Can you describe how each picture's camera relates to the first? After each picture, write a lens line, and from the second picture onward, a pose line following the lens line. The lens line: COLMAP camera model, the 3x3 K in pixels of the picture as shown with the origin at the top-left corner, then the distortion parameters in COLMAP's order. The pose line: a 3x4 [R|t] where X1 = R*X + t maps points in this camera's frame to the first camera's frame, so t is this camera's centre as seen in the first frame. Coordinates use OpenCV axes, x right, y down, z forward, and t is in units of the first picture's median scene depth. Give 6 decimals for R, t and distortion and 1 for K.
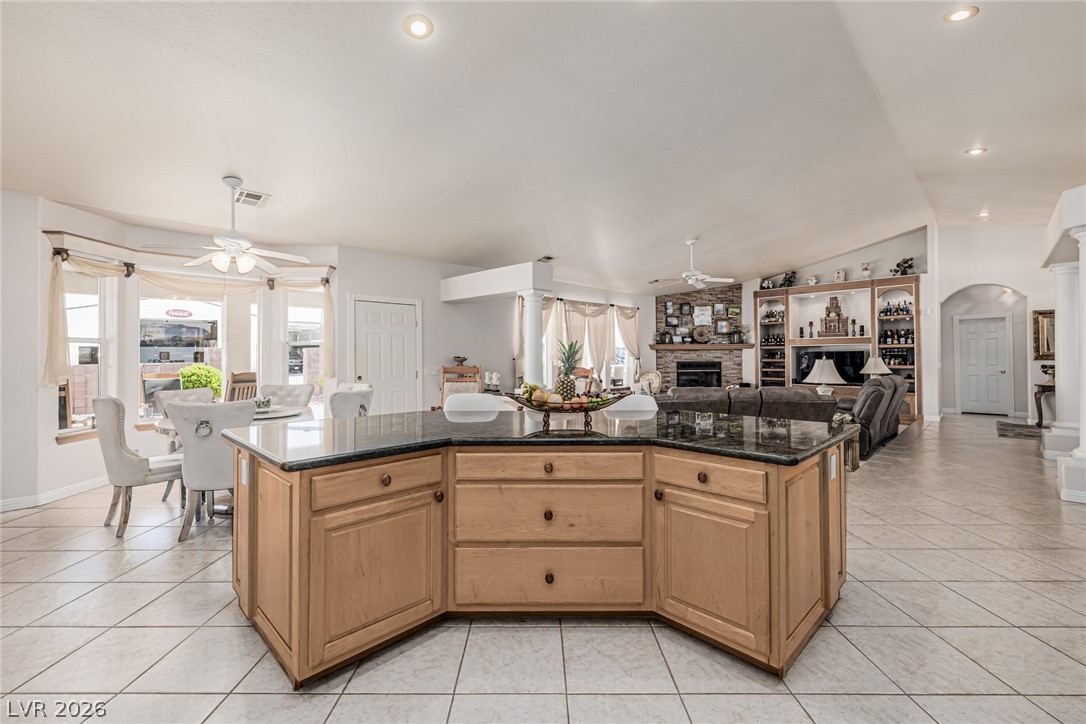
lens RADIAL K [[455.6, 0, 534.0], [0, 455.6, 353.6], [0, 0, 1]] dist [-0.000995, 0.000736]
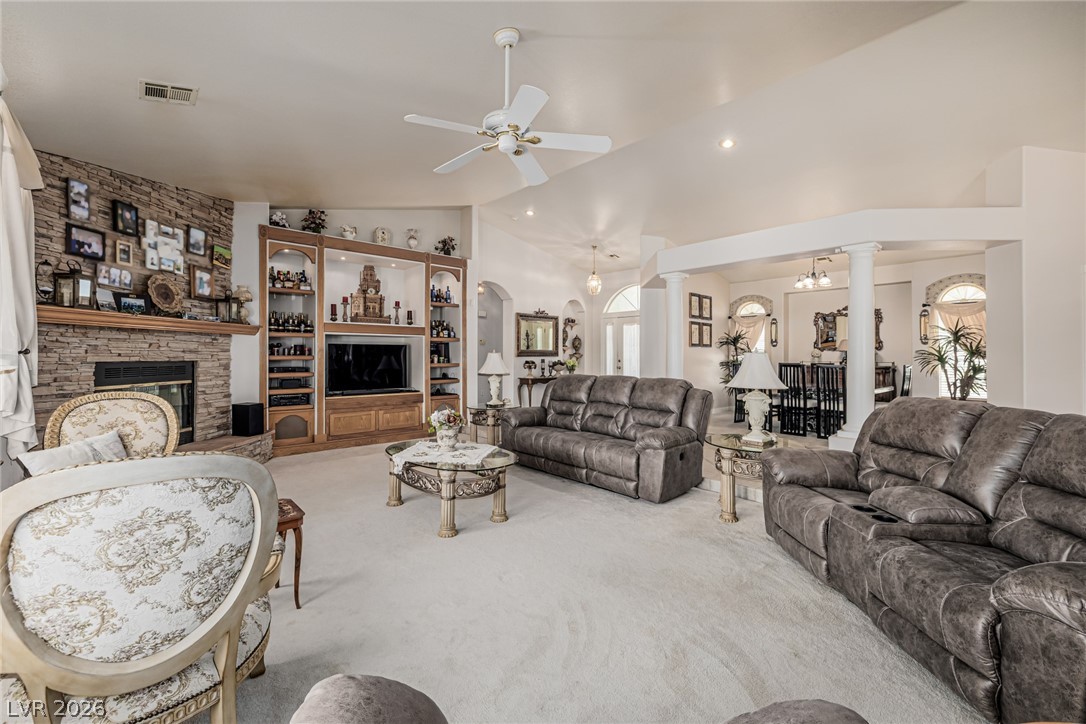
lens RADIAL K [[455.6, 0, 534.0], [0, 455.6, 353.6], [0, 0, 1]] dist [-0.000995, 0.000736]
pose [[0.050683, 0.008620, 0.998678, -0.016680], [-0.008710, 0.999929, -0.008189, 0.011532], [-0.998677, -0.008283, 0.050754, 0.663670]]
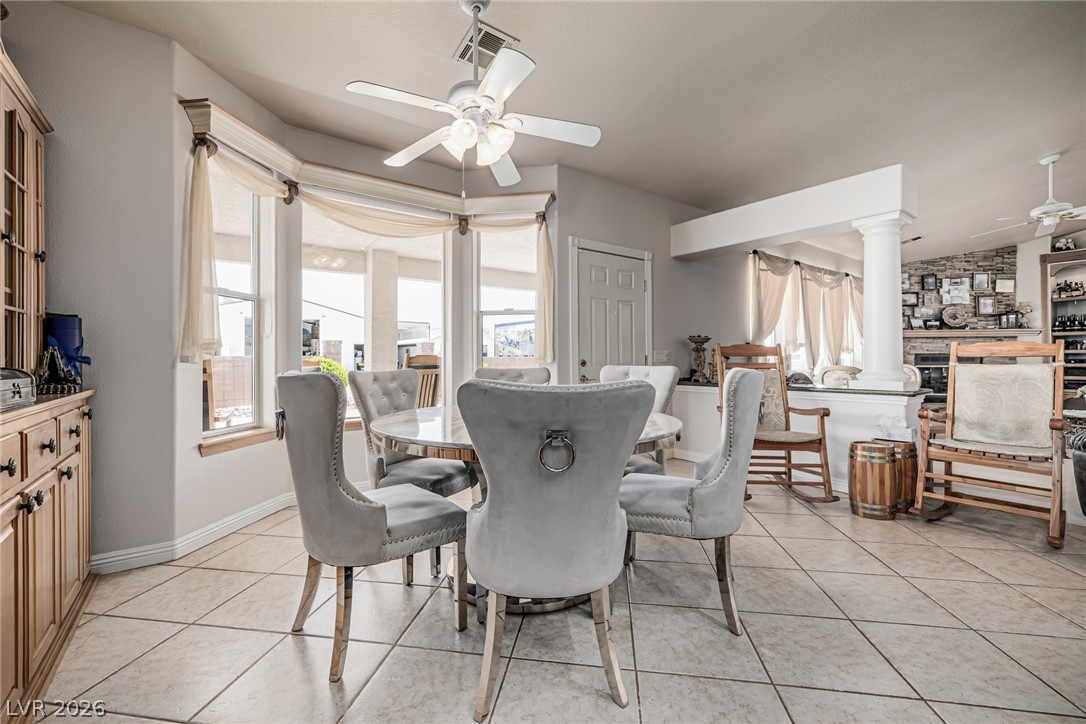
lens RADIAL K [[458.3, 0, 534.6], [0, 458.3, 358.2], [0, 0, 1]] dist [0.001994, 0.000346]
pose [[0.988502, 0.002914, -0.151179, -0.190182], [-0.002267, 0.999988, 0.004452, 0.023653], [0.151190, -0.004058, 0.988496, 0.170714]]
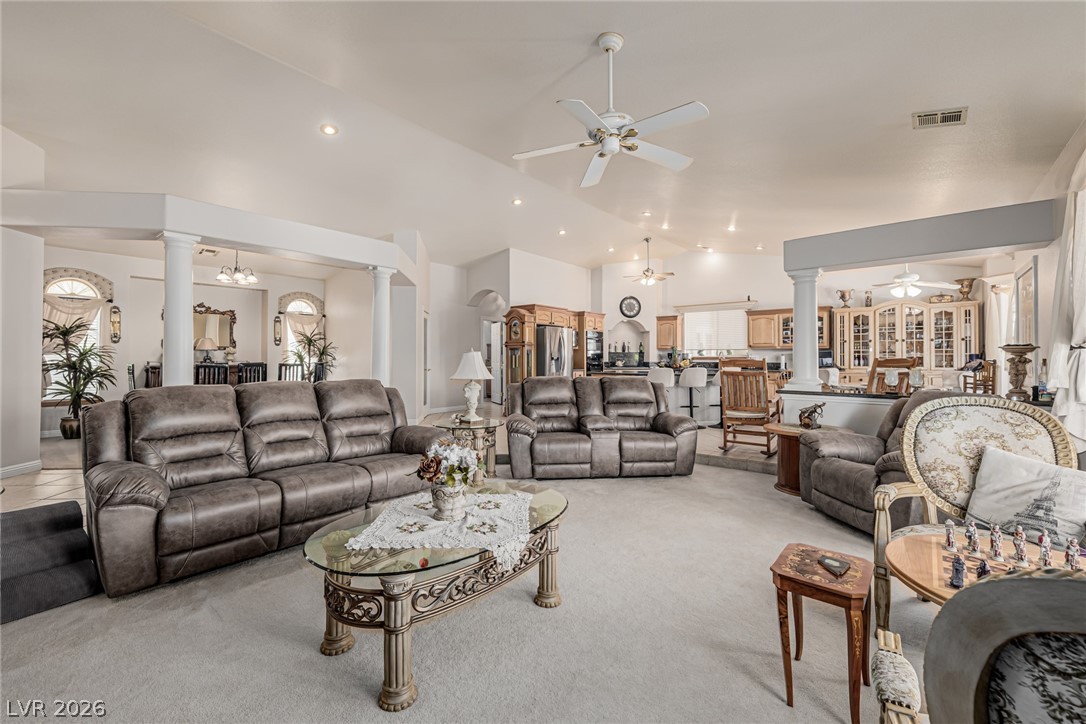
lens RADIAL K [[455.6, 0, 534.0], [0, 455.6, 353.6], [0, 0, 1]] dist [-0.000995, 0.000736]
pose [[-0.996301, 0.002969, -0.085883, 0.308610], [0.004429, 0.999849, -0.016815, 0.016027], [0.085820, -0.017133, -0.996163, 0.947976]]
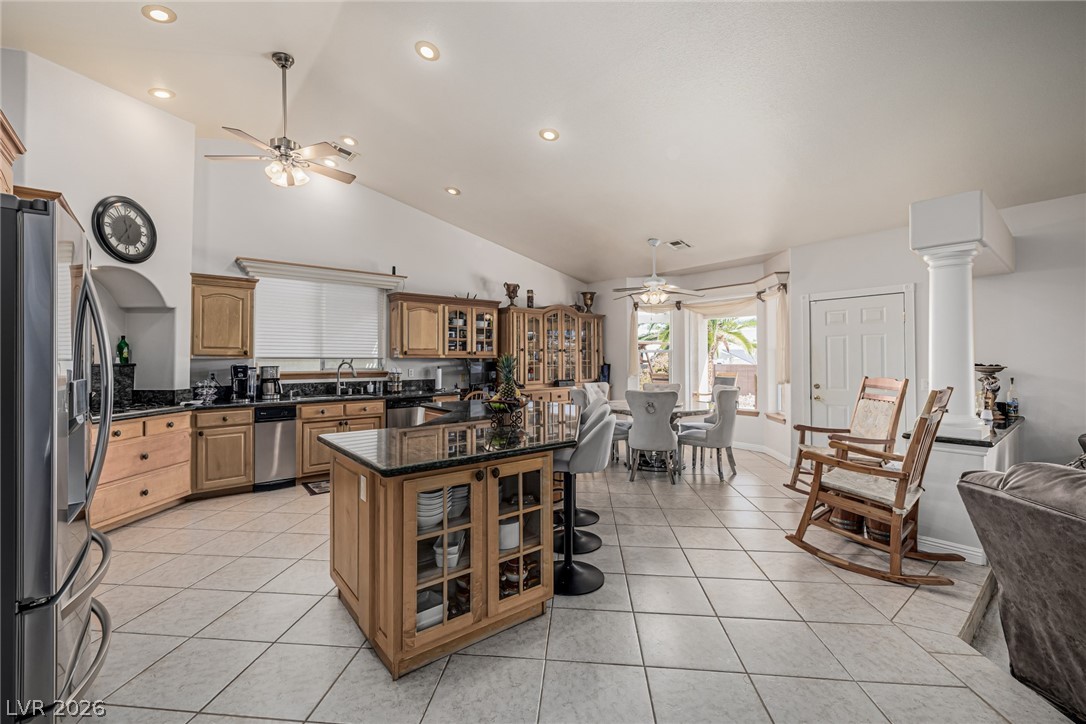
lens RADIAL K [[455.6, 0, 534.0], [0, 455.6, 353.6], [0, 0, 1]] dist [-0.000995, 0.000736]
pose [[-0.101398, -0.006946, -0.994822, 0.317041], [0.010458, 0.999913, -0.008047, -0.005319], [0.994791, -0.011220, -0.101316, 0.288994]]
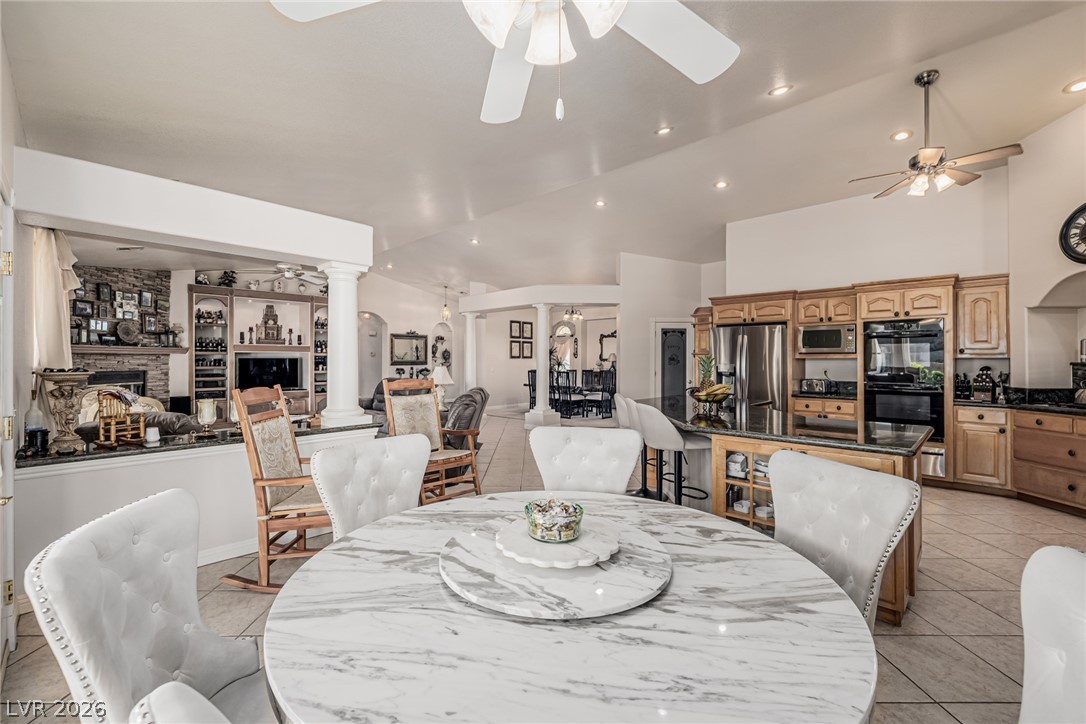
lens RADIAL K [[458.3, 0, 534.6], [0, 458.3, 358.2], [0, 0, 1]] dist [0.001994, 0.000346]
pose [[-0.004112, 0.007545, 0.999963, -0.347019], [-0.007443, 0.999944, -0.007575, -0.001388], [-0.999964, -0.007474, -0.004056, 0.379807]]
